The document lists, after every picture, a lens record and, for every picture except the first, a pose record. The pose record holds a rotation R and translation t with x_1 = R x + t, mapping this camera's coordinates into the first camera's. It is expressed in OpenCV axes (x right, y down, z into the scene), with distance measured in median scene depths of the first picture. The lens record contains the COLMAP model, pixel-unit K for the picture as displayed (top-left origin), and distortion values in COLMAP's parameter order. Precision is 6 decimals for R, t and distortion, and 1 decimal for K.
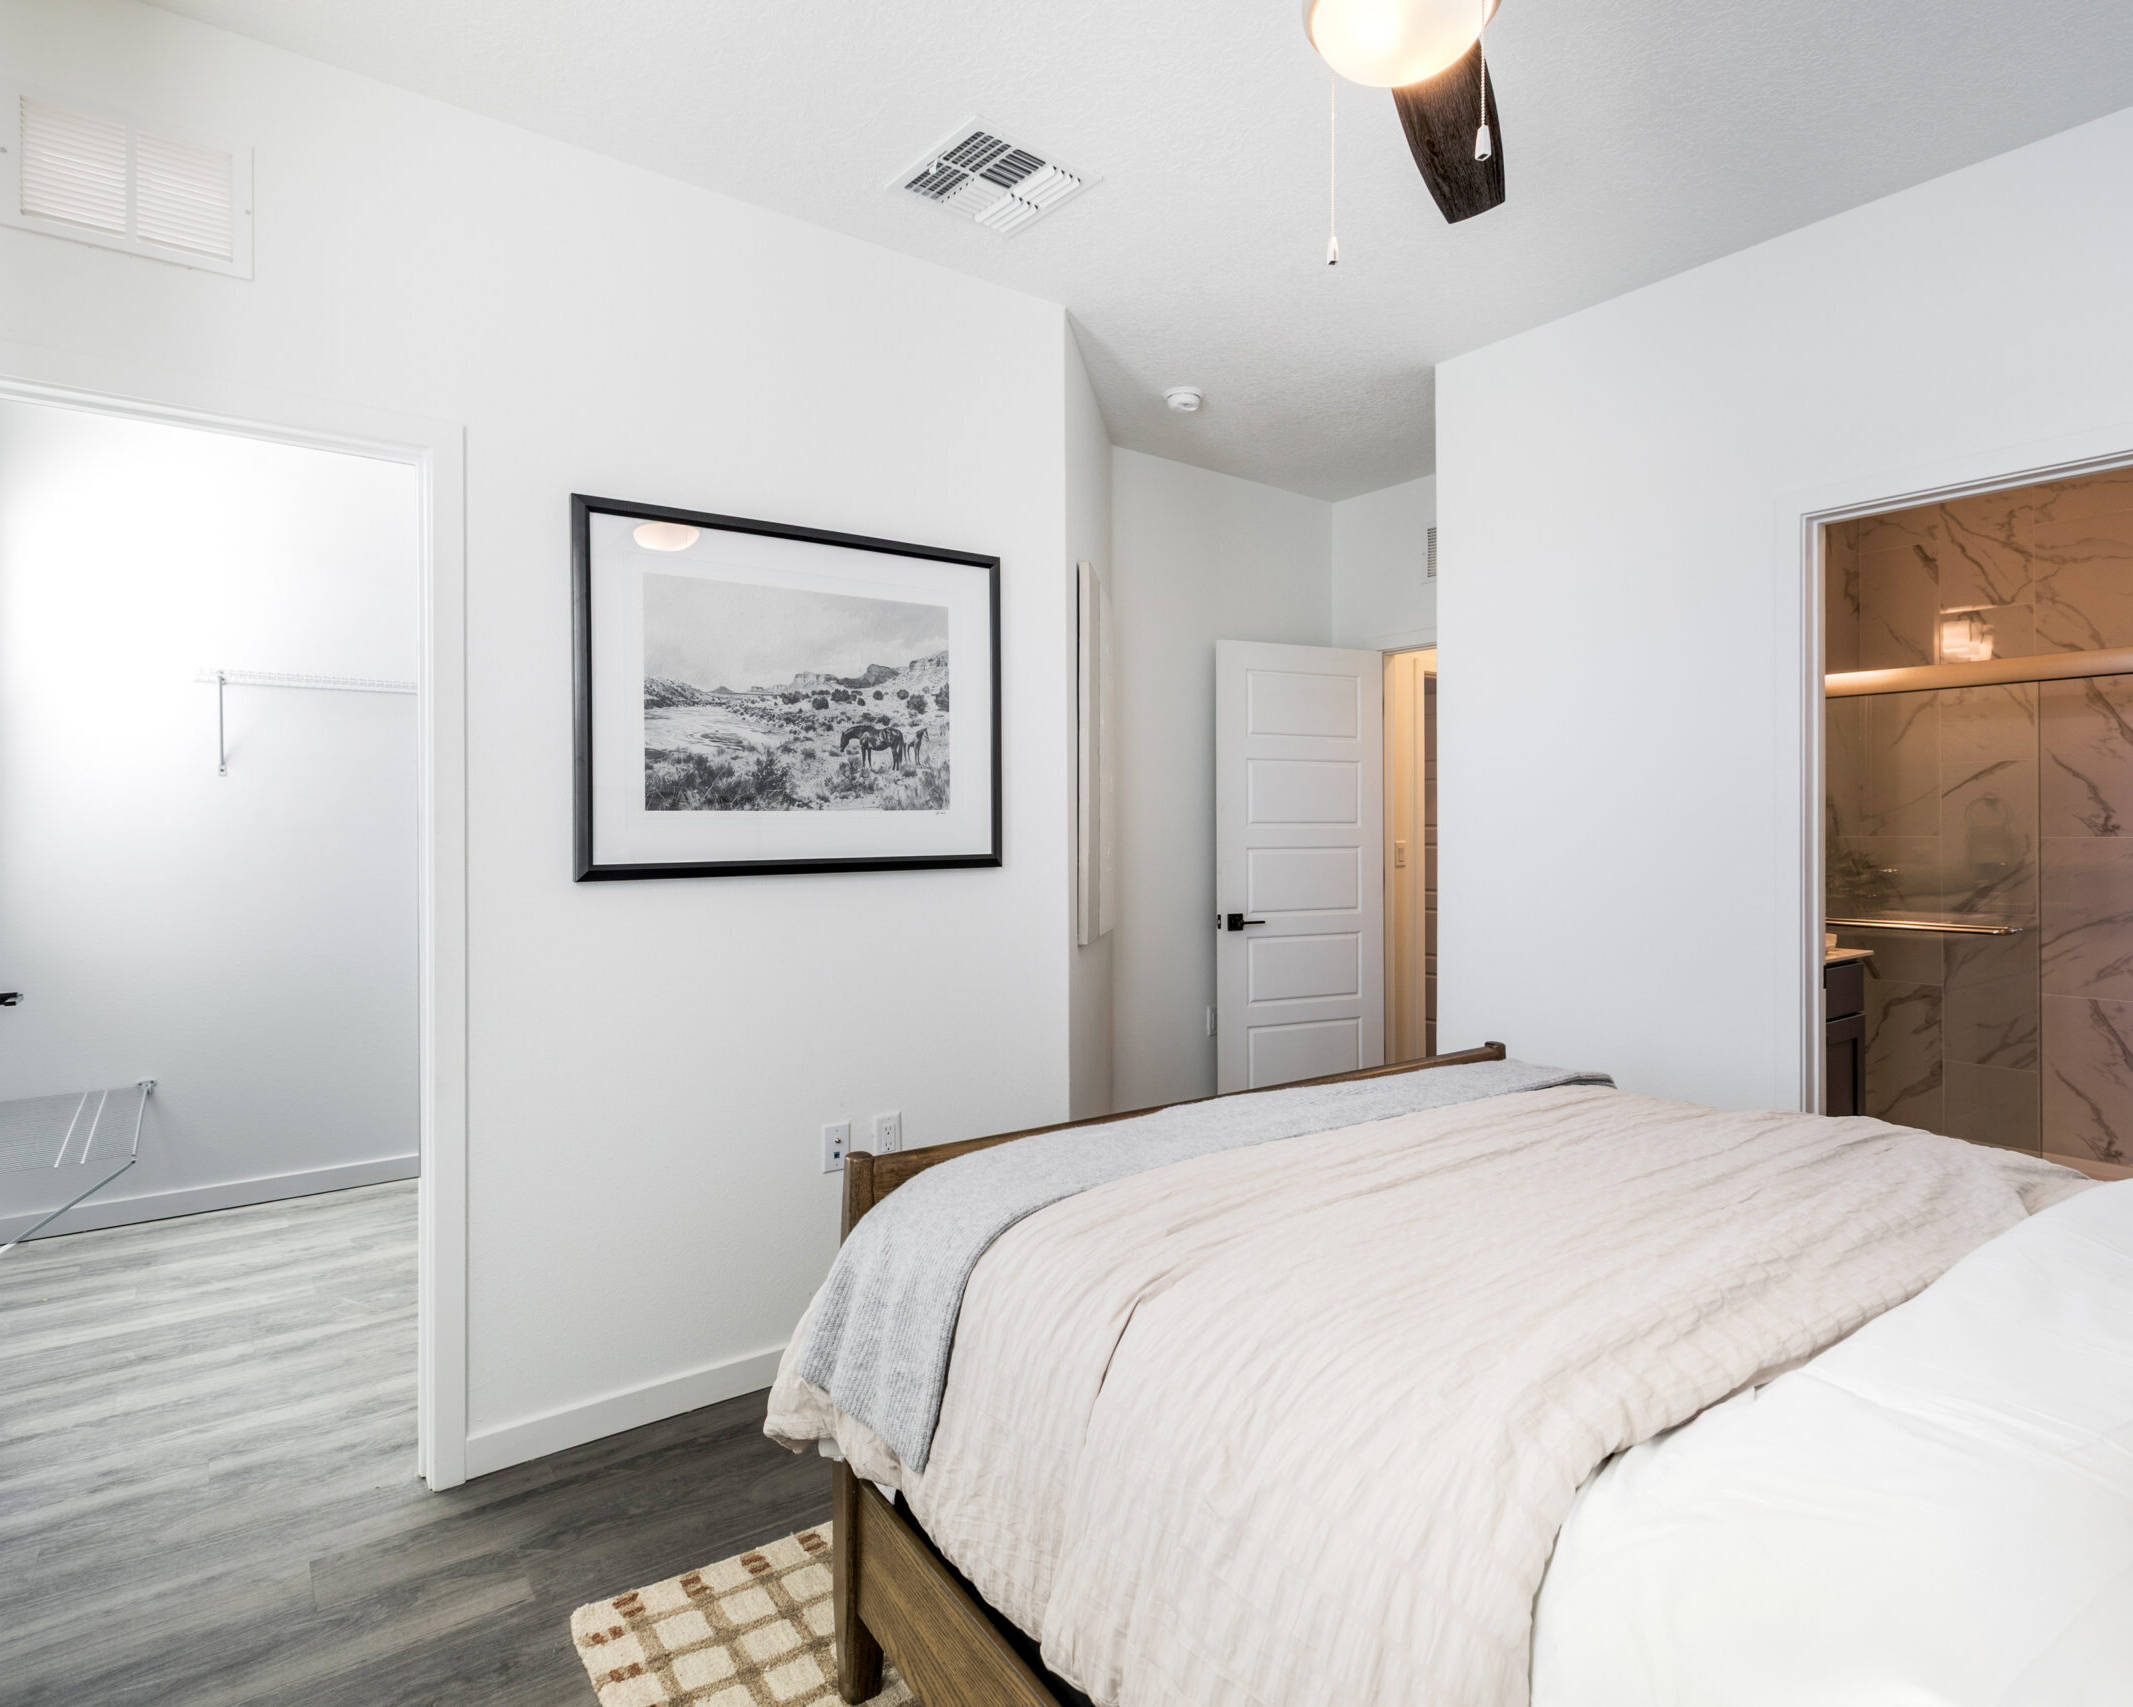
lens RADIAL K [[1157.1, 0, 1070.8], [0, 1157.1, 843.5], [0, 0, 1]] dist [0.000950, -0.001877]
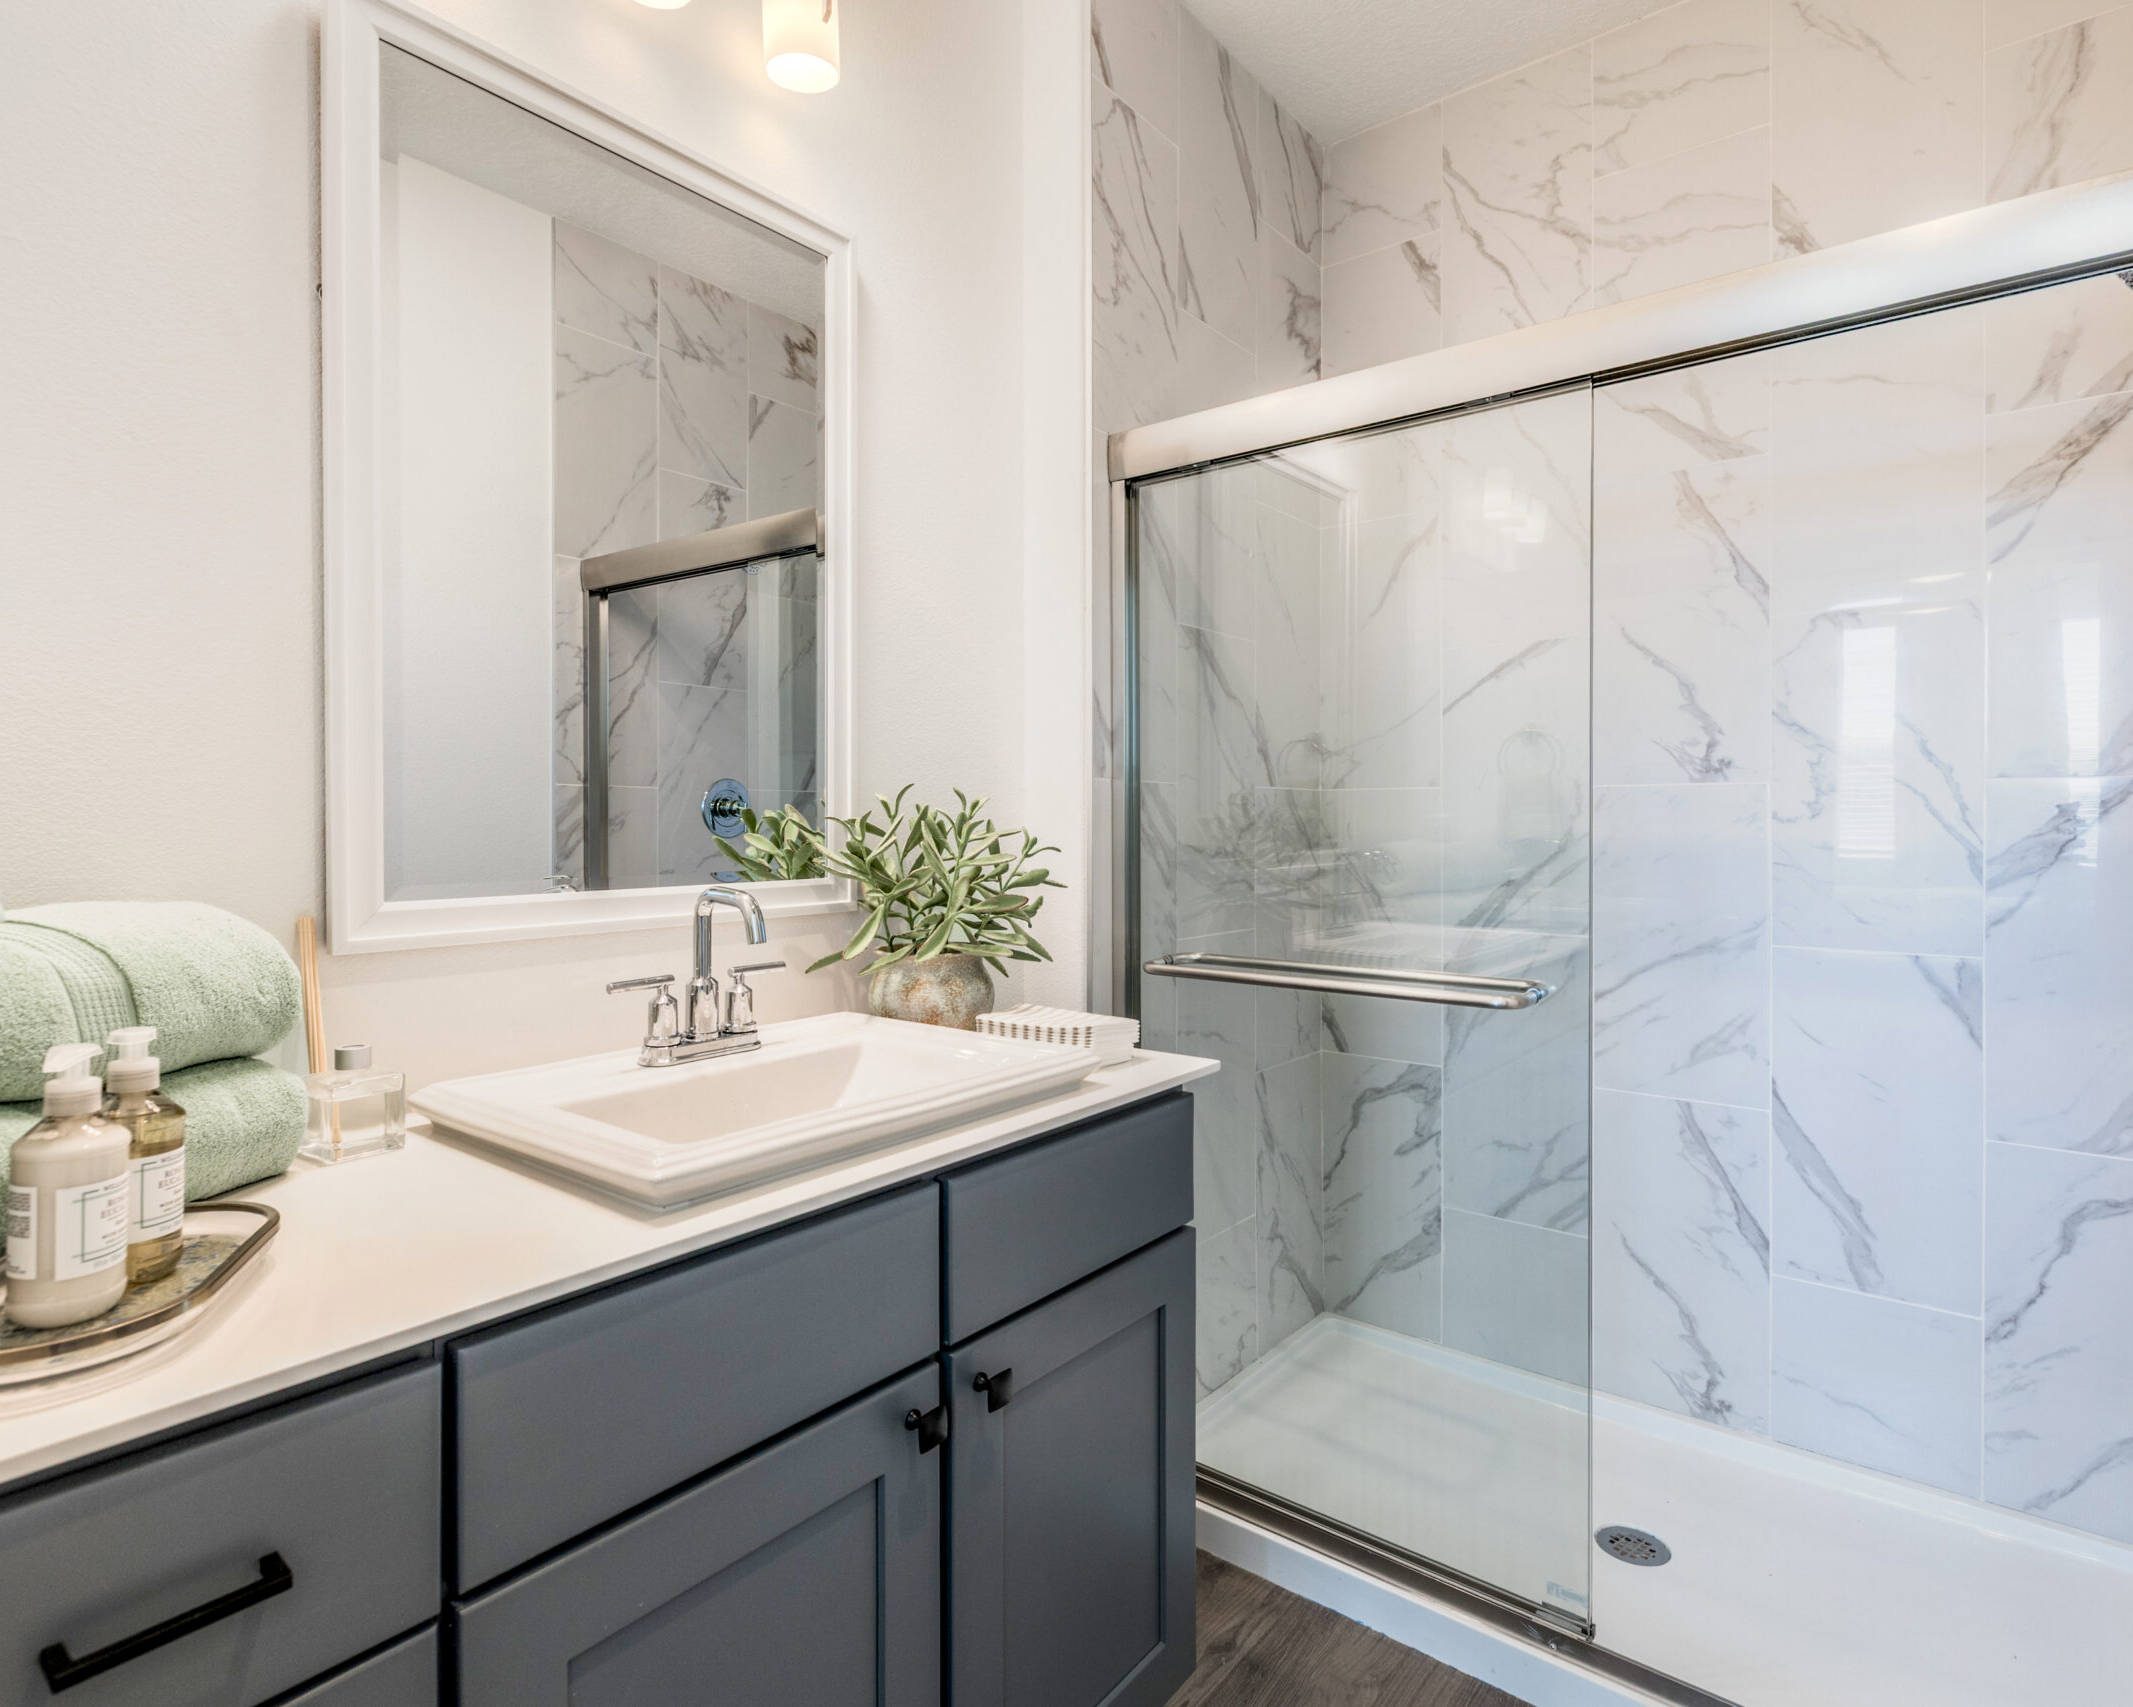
lens RADIAL K [[1157.1, 0, 1062.1], [0, 1157.1, 848.0], [0, 0, 1]] dist [0.000950, -0.001877]
pose [[0.967404, -0.005874, 0.253169, 0.467179], [0.001318, 0.999834, 0.018163, 0.012738], [-0.253234, -0.017237, 0.967252, 0.550973]]
